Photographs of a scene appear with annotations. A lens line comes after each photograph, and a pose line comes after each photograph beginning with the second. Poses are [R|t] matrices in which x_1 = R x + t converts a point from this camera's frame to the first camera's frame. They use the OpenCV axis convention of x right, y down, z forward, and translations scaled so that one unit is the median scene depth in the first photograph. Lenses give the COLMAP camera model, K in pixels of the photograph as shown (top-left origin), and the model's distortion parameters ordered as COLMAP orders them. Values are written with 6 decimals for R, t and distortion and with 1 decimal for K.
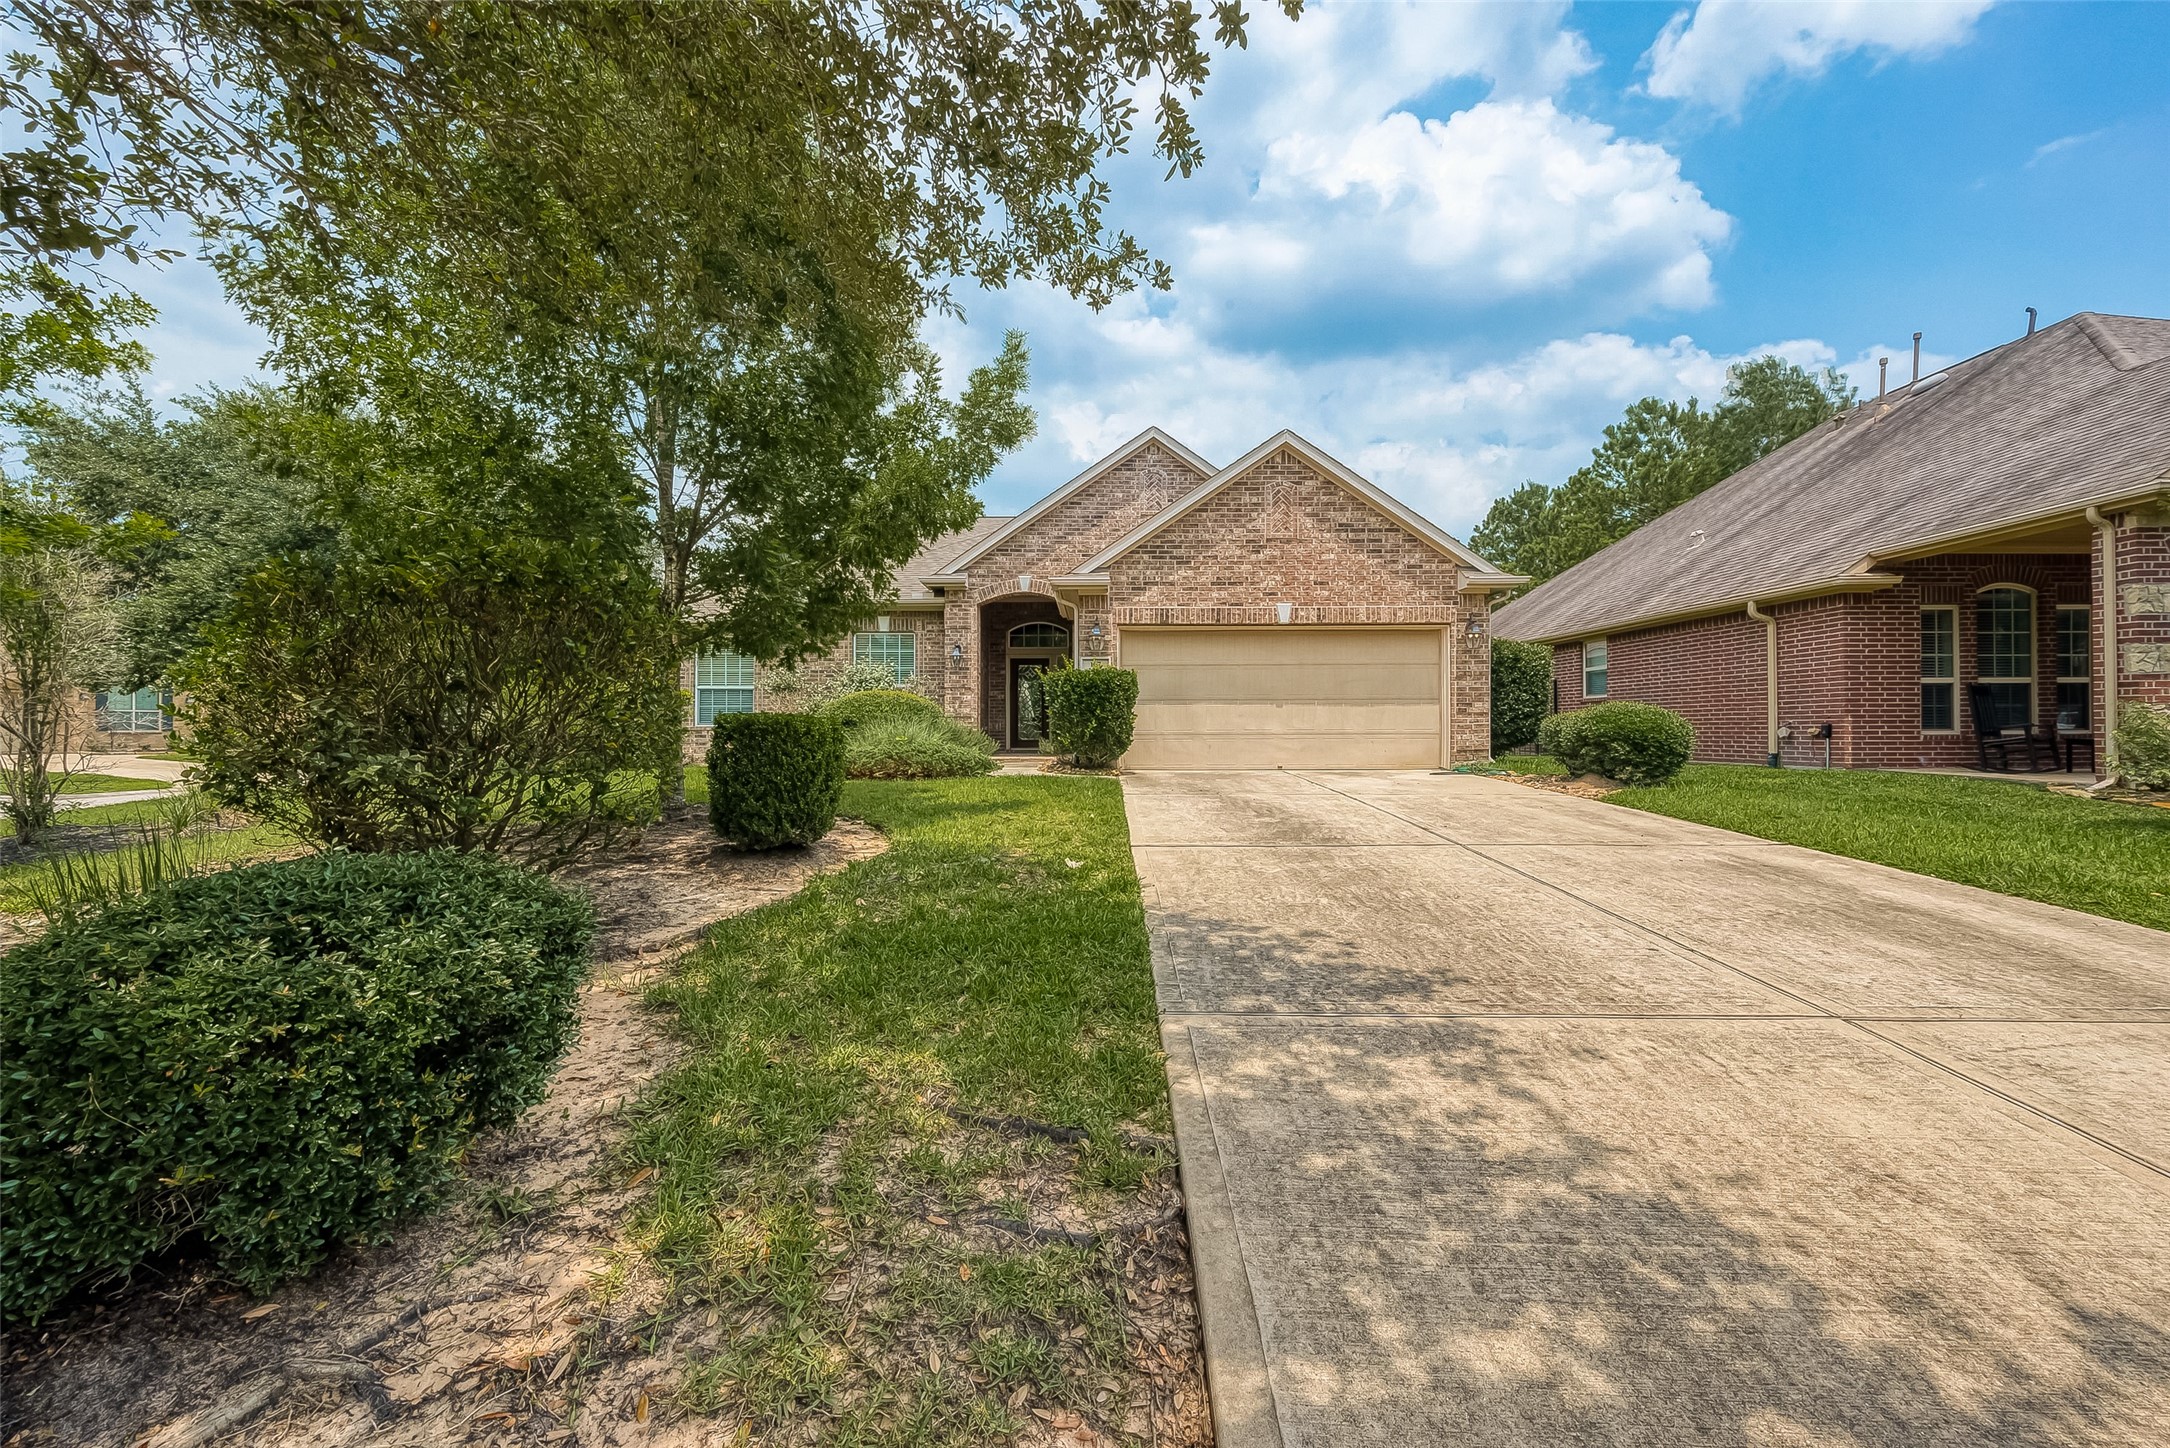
lens RADIAL K [[850.8, 0, 1085.9], [0, 850.8, 723.5], [0, 0, 1]] dist [-0.002767, -0.000599]
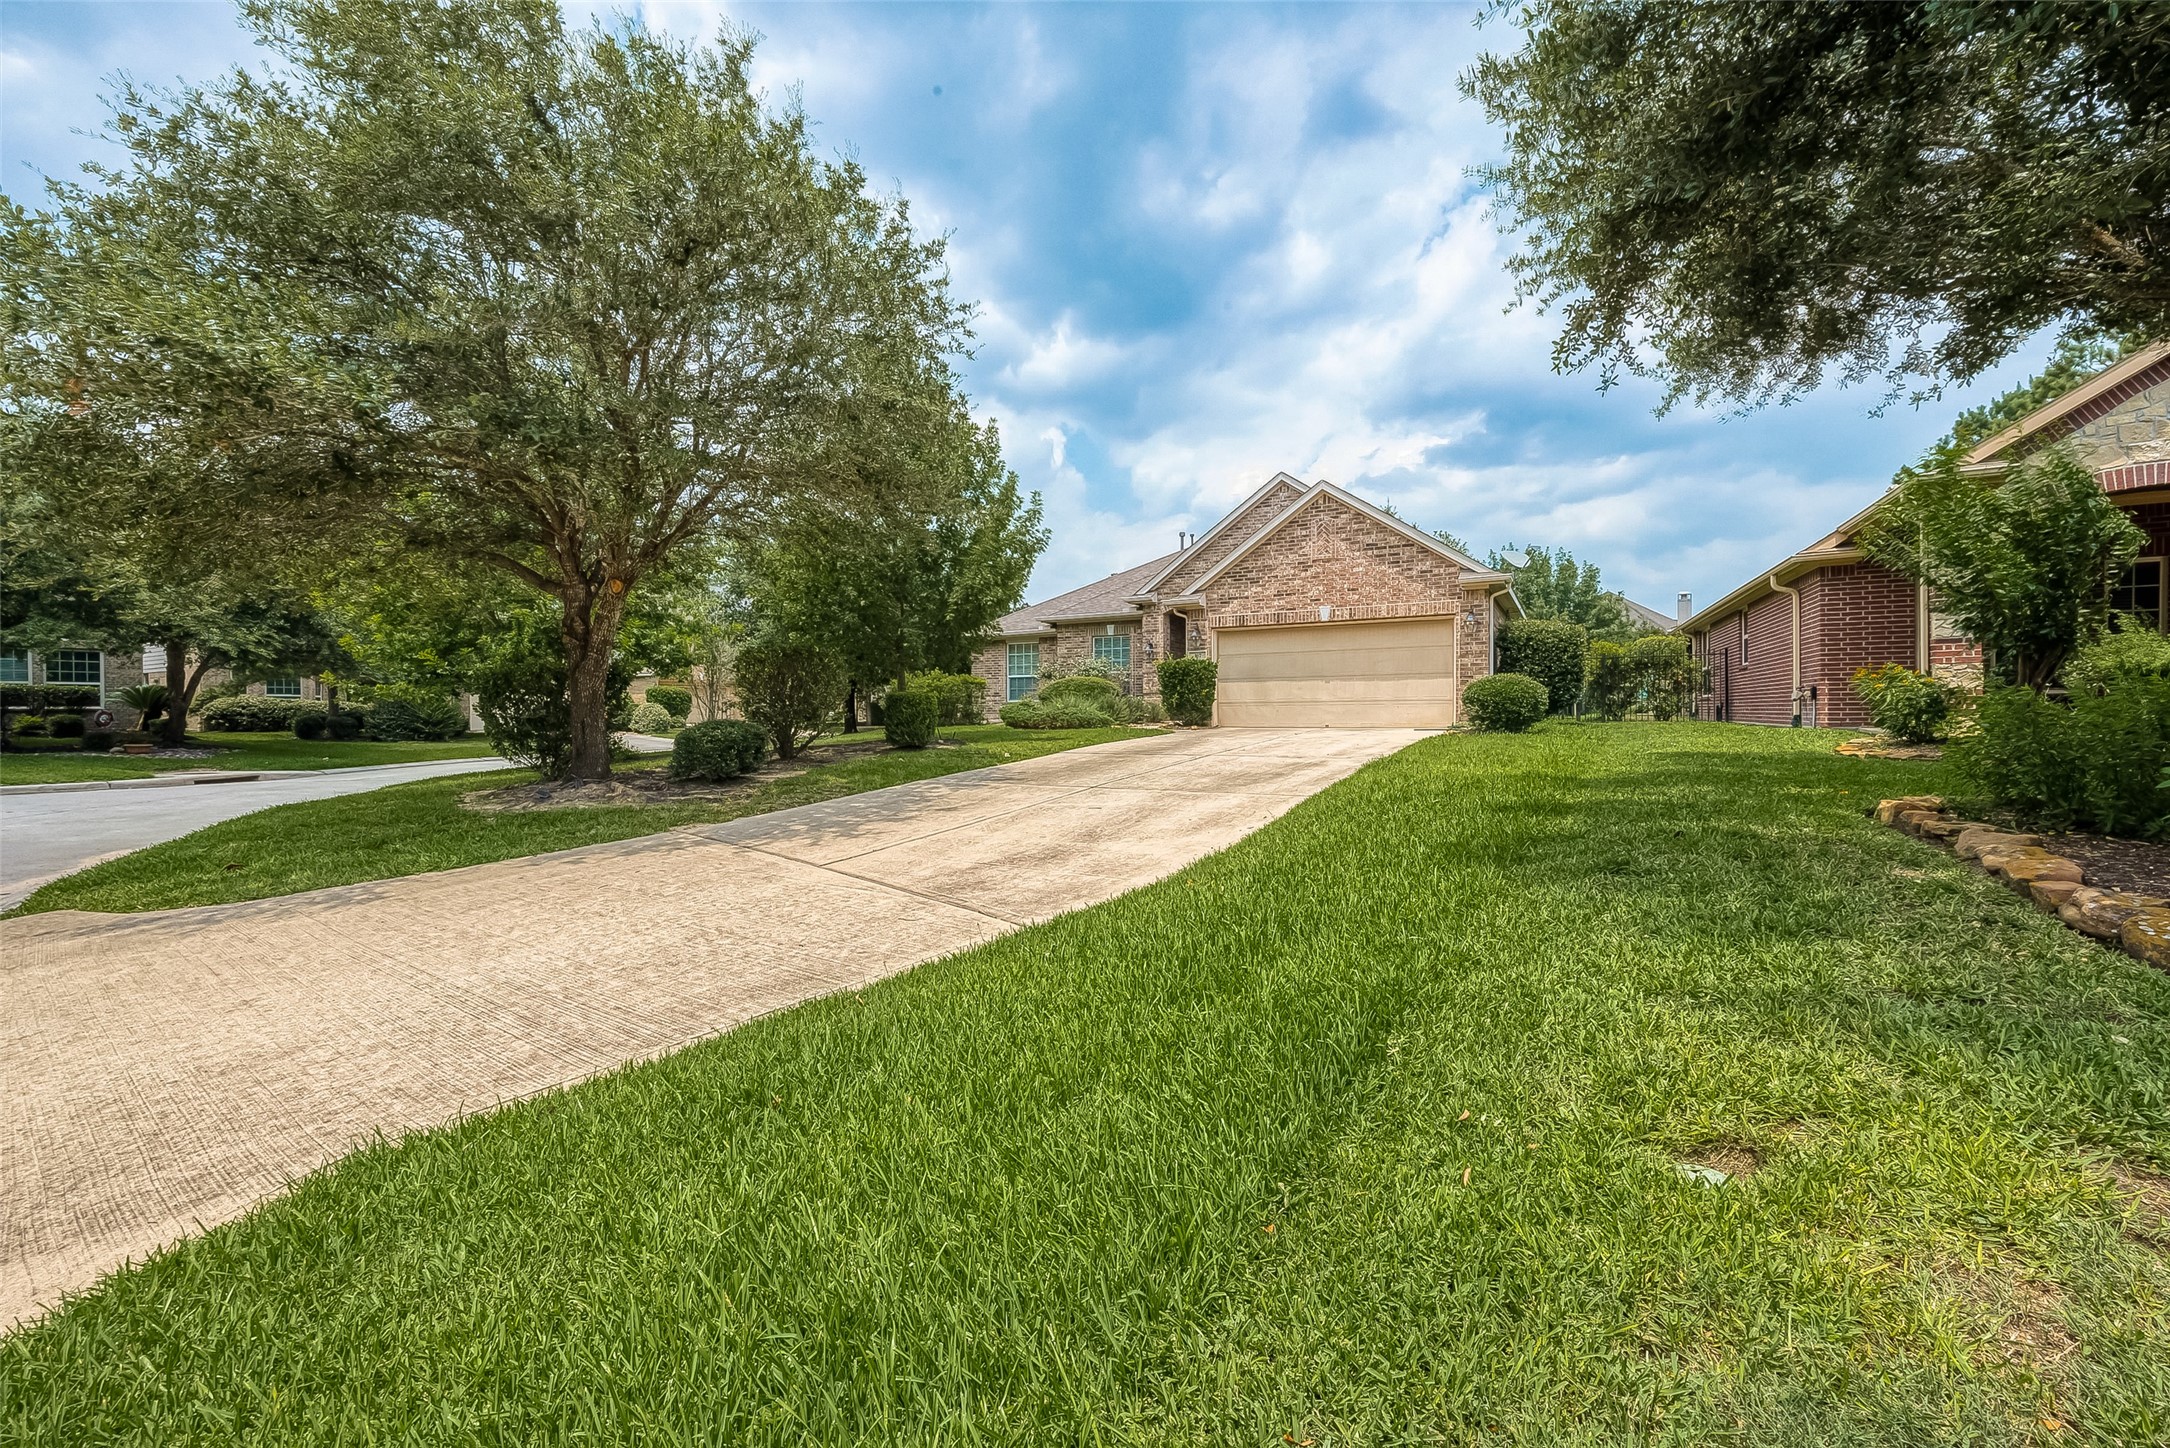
lens RADIAL K [[850.8, 0, 1085.2], [0, 850.8, 715.5], [0, 0, 1]] dist [-0.002767, -0.000599]
pose [[0.881597, -0.004264, -0.471984, 0.537642], [0.011965, 0.999840, 0.013318, 0.011851], [0.471852, -0.017388, 0.881506, -0.395383]]
